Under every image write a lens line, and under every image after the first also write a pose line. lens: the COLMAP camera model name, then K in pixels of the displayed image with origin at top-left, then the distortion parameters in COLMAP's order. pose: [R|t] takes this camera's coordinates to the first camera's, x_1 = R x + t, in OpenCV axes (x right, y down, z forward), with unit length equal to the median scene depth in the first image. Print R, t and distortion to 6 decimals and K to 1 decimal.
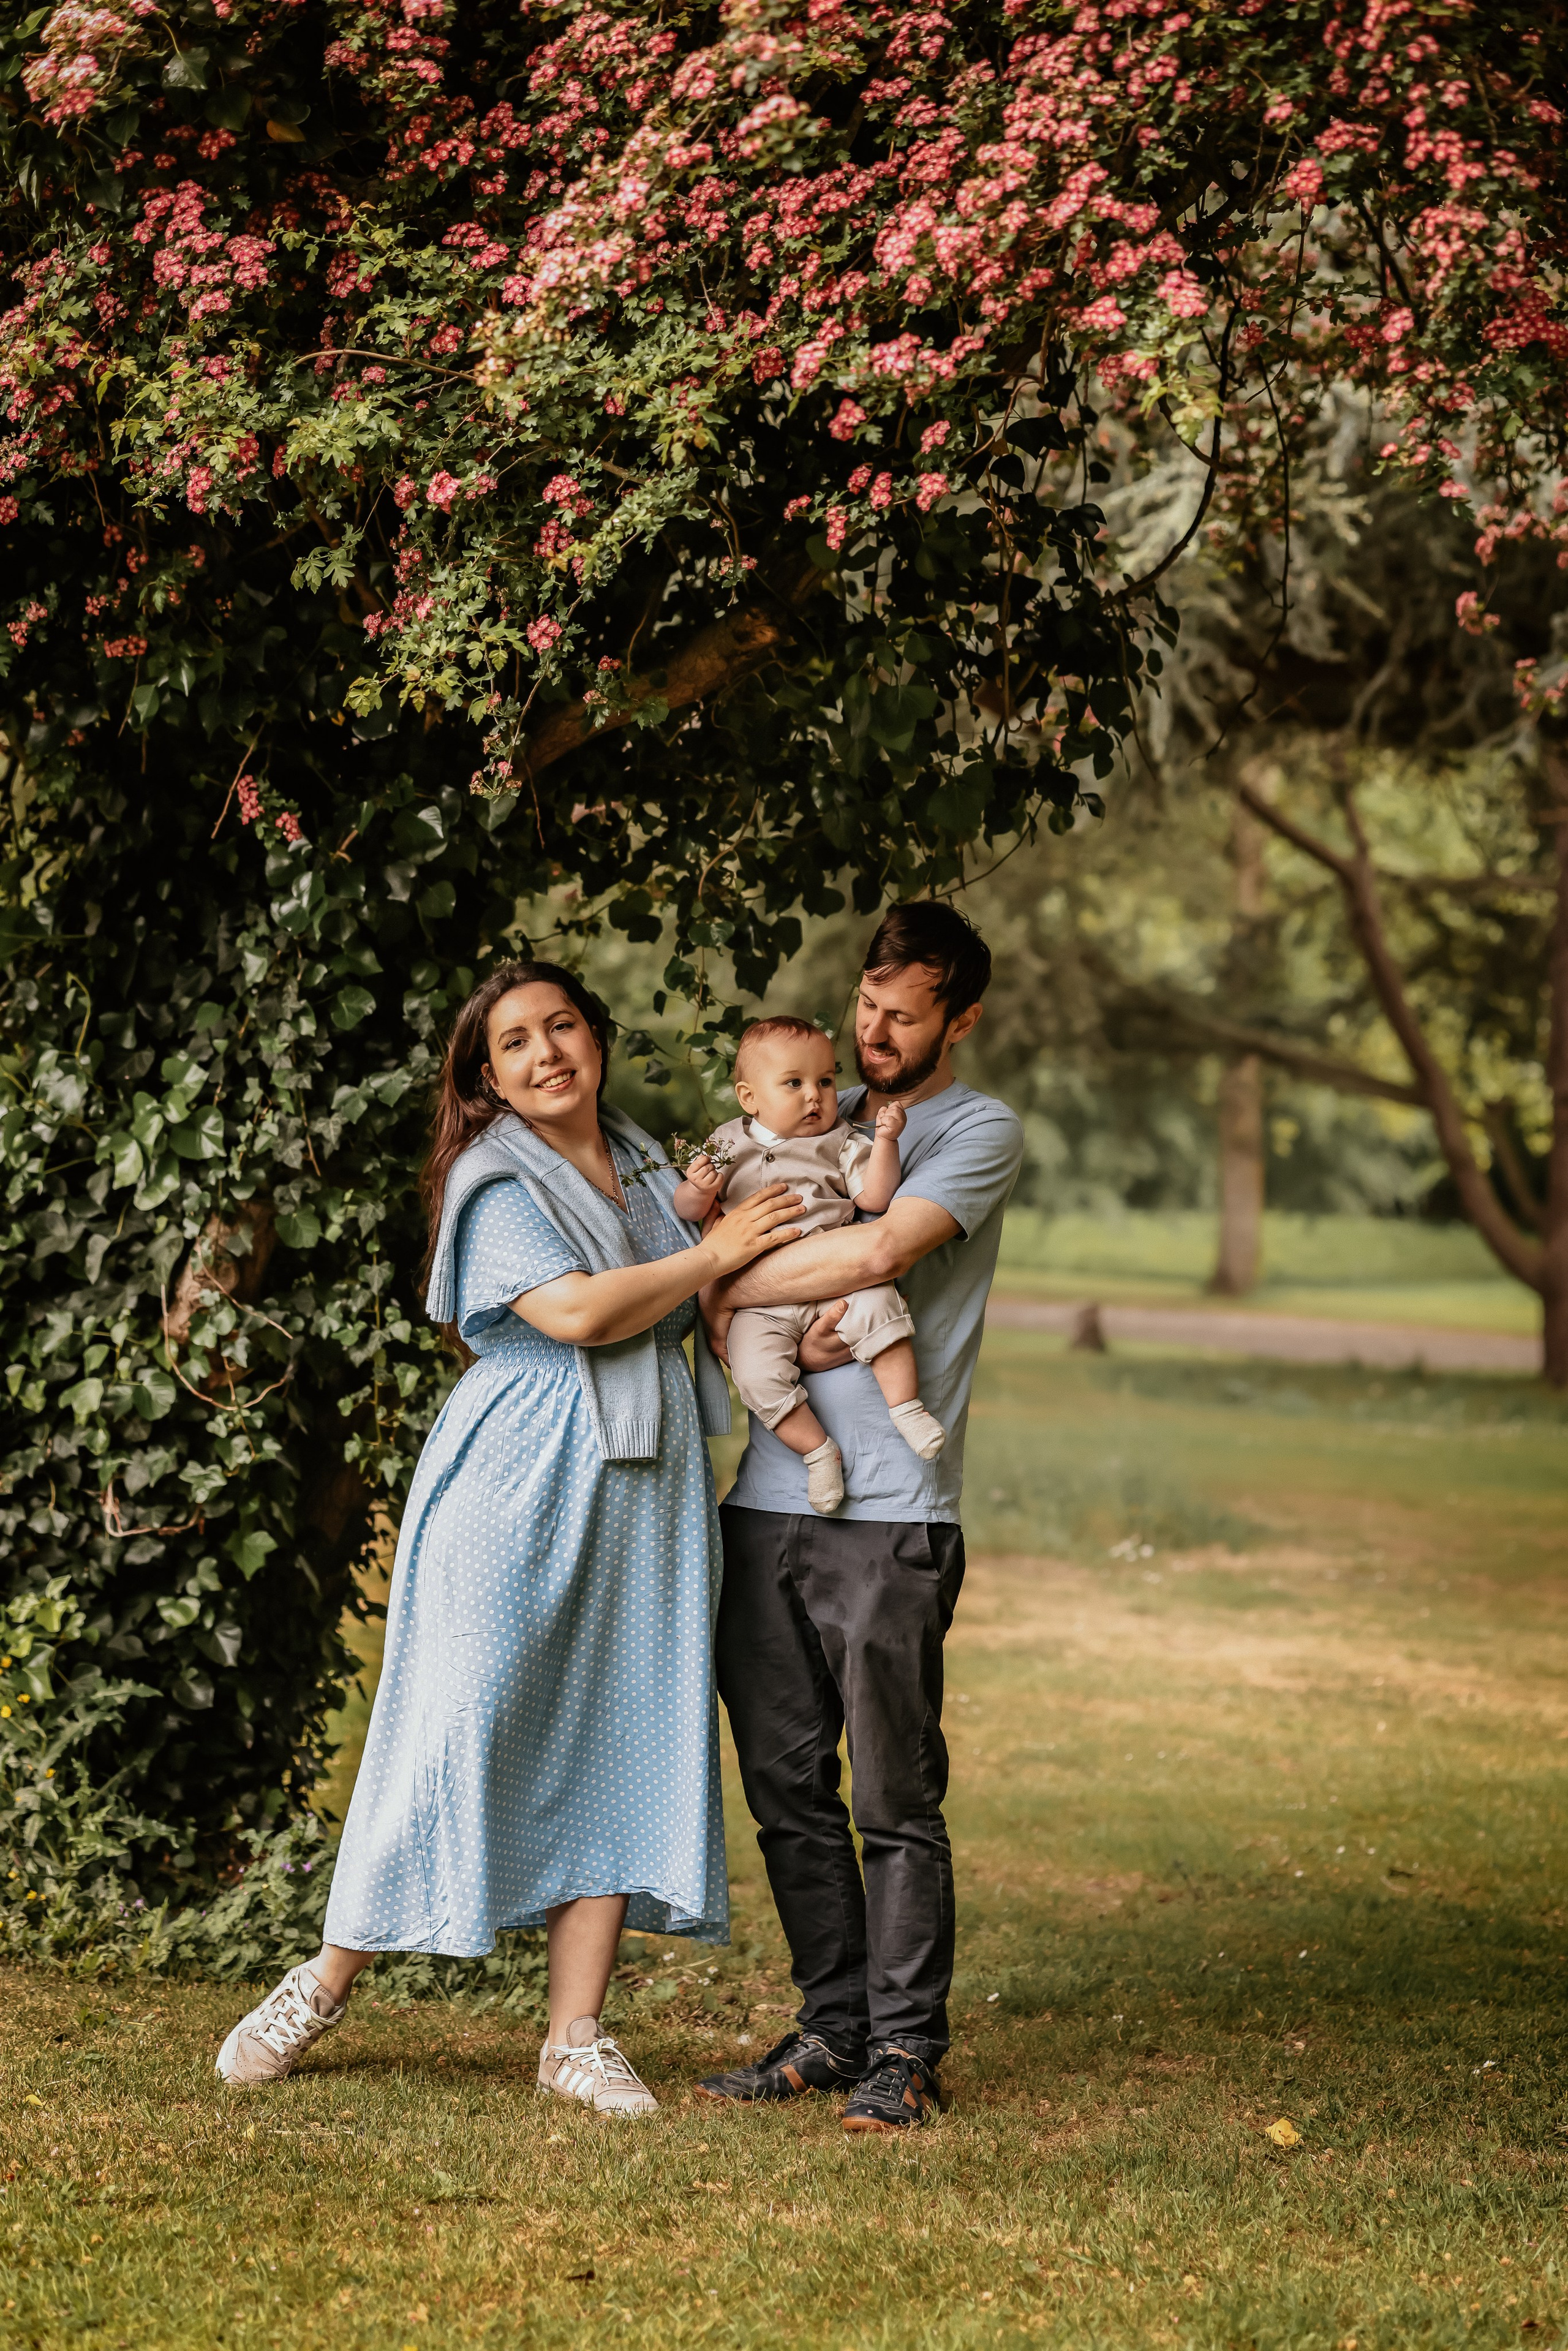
lens RADIAL K [[5606.2, 0, 783.9], [0, 5606.2, 1174.6], [0, 0, 1]] dist [0.066171, 0.000000]
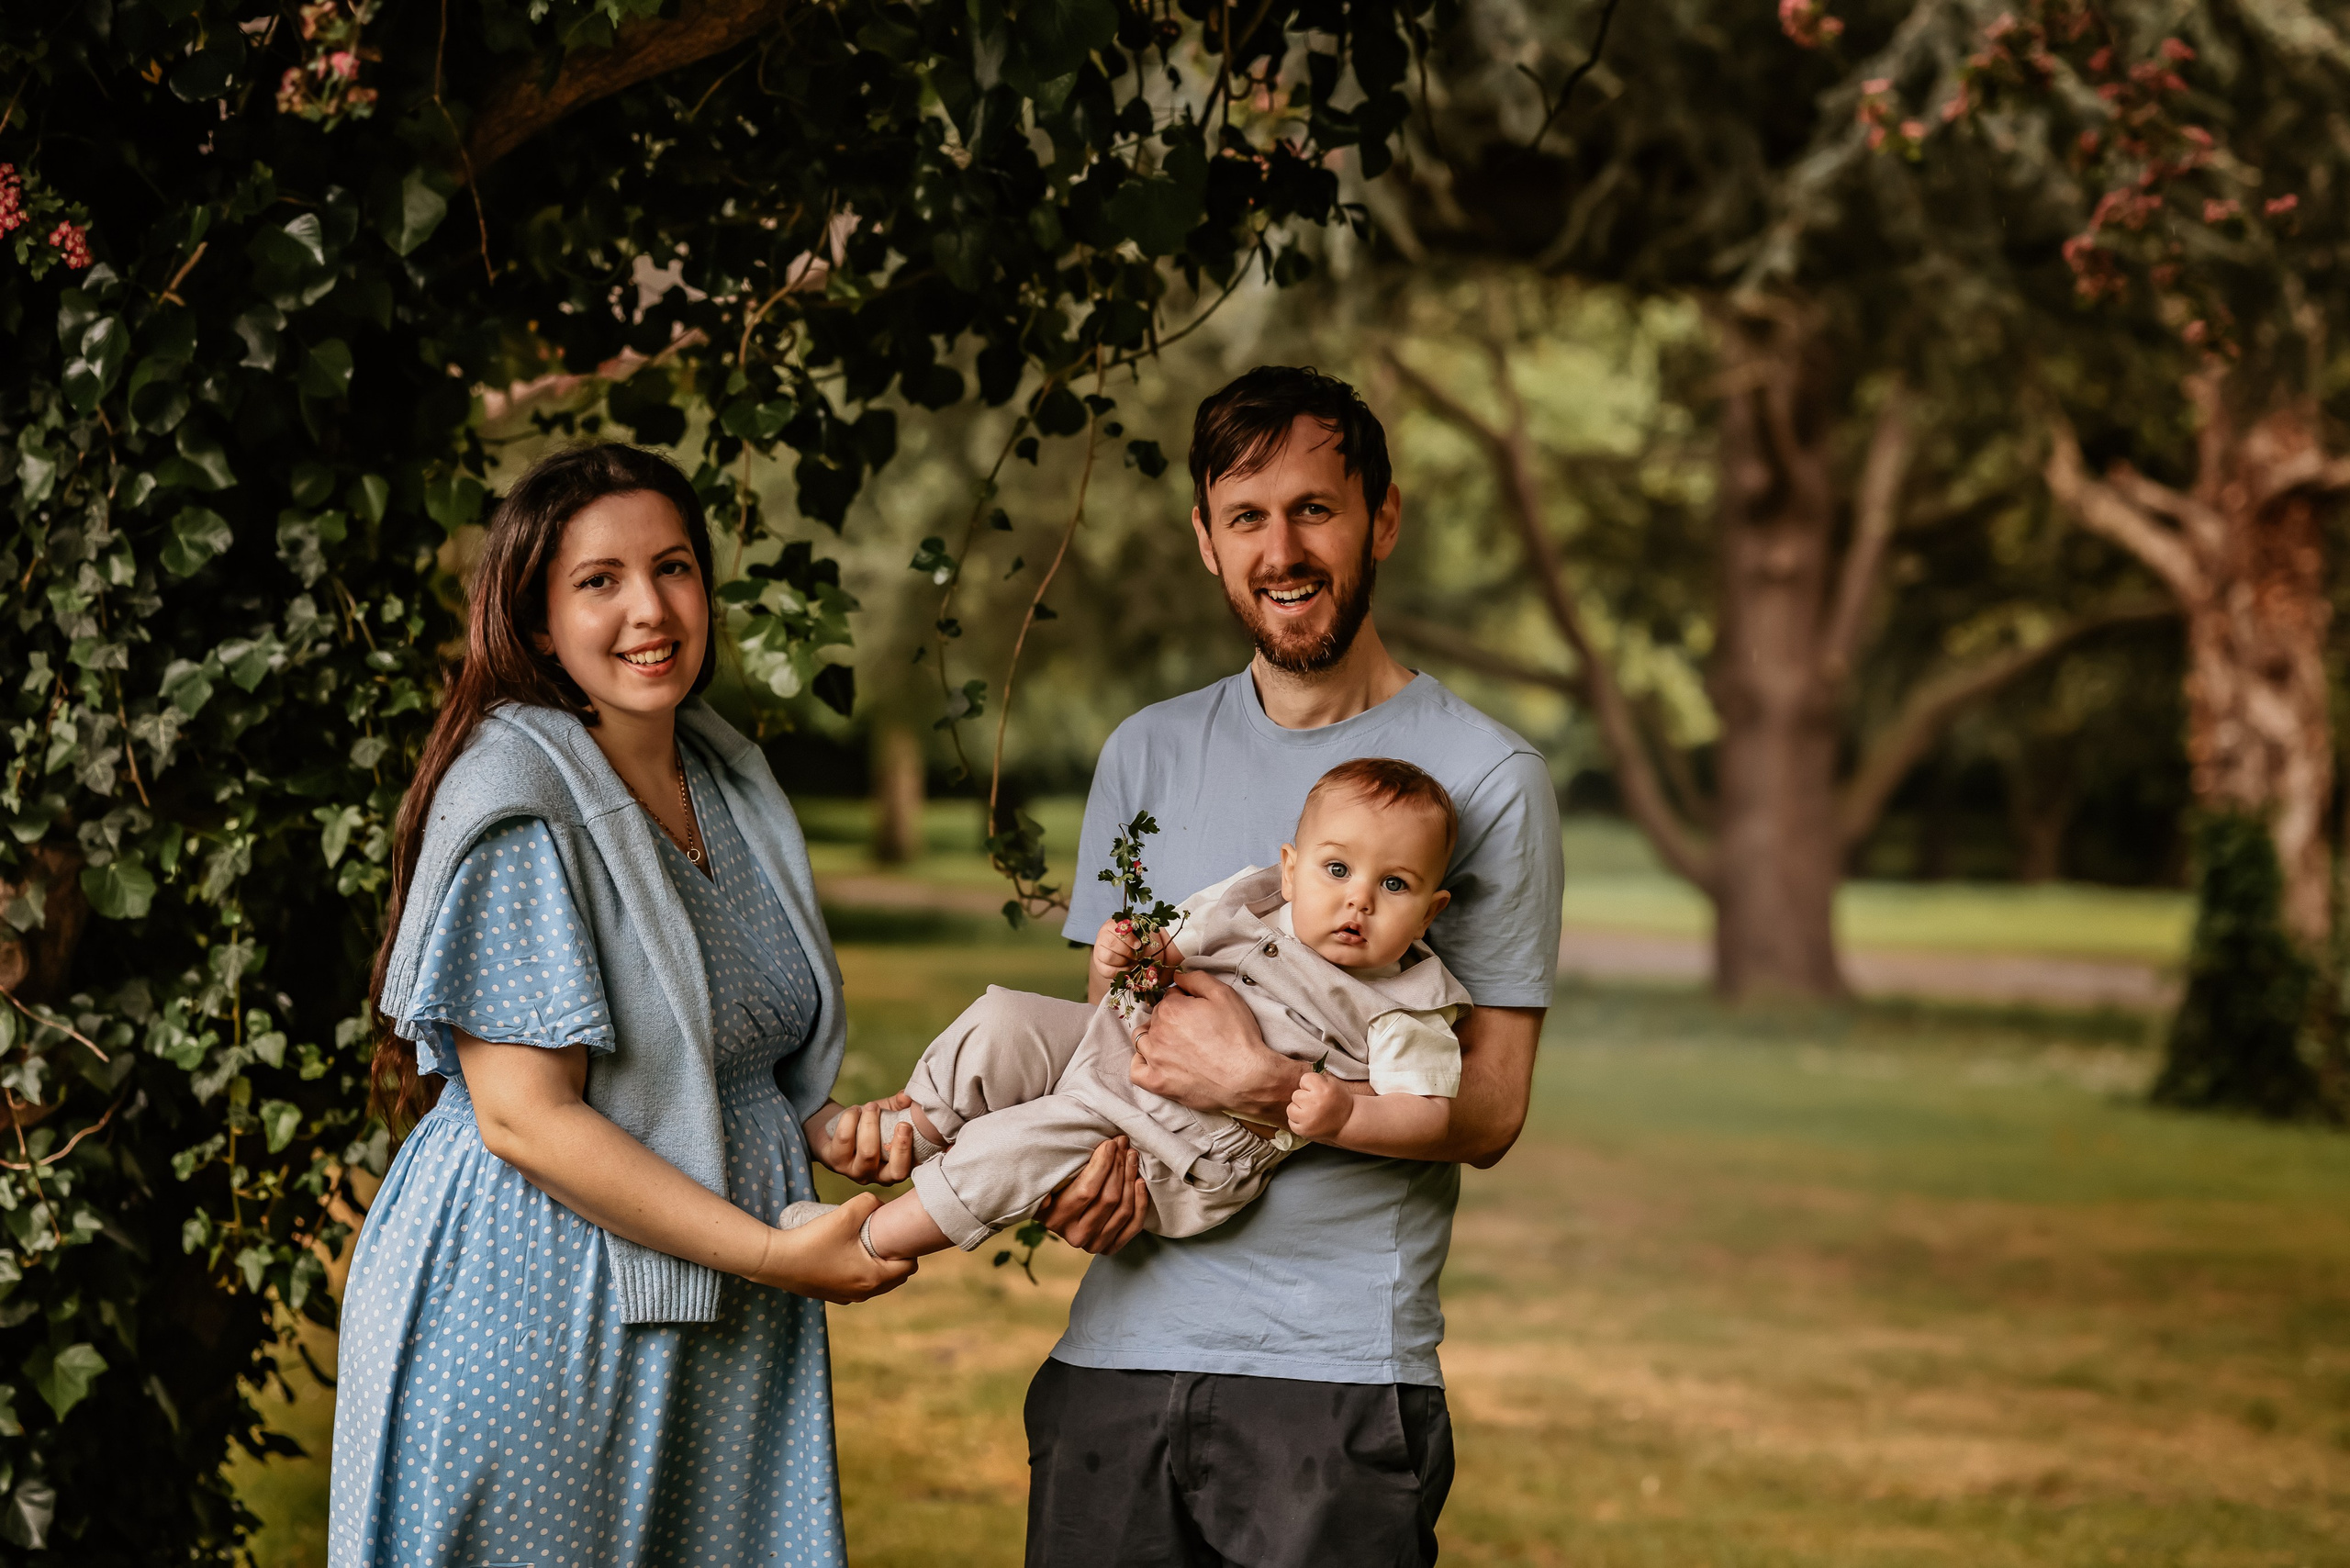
lens RADIAL K [[5604.3, 0, 1158.9], [0, 5604.3, 787.1], [0, 0, 1]] dist [0.066171, 0.000000]
pose [[0.998882, -0.005424, 0.046963, 0.002235], [0.005290, 0.999982, 0.002963, -0.003160], [-0.046978, -0.002712, 0.998892, 0.353317]]
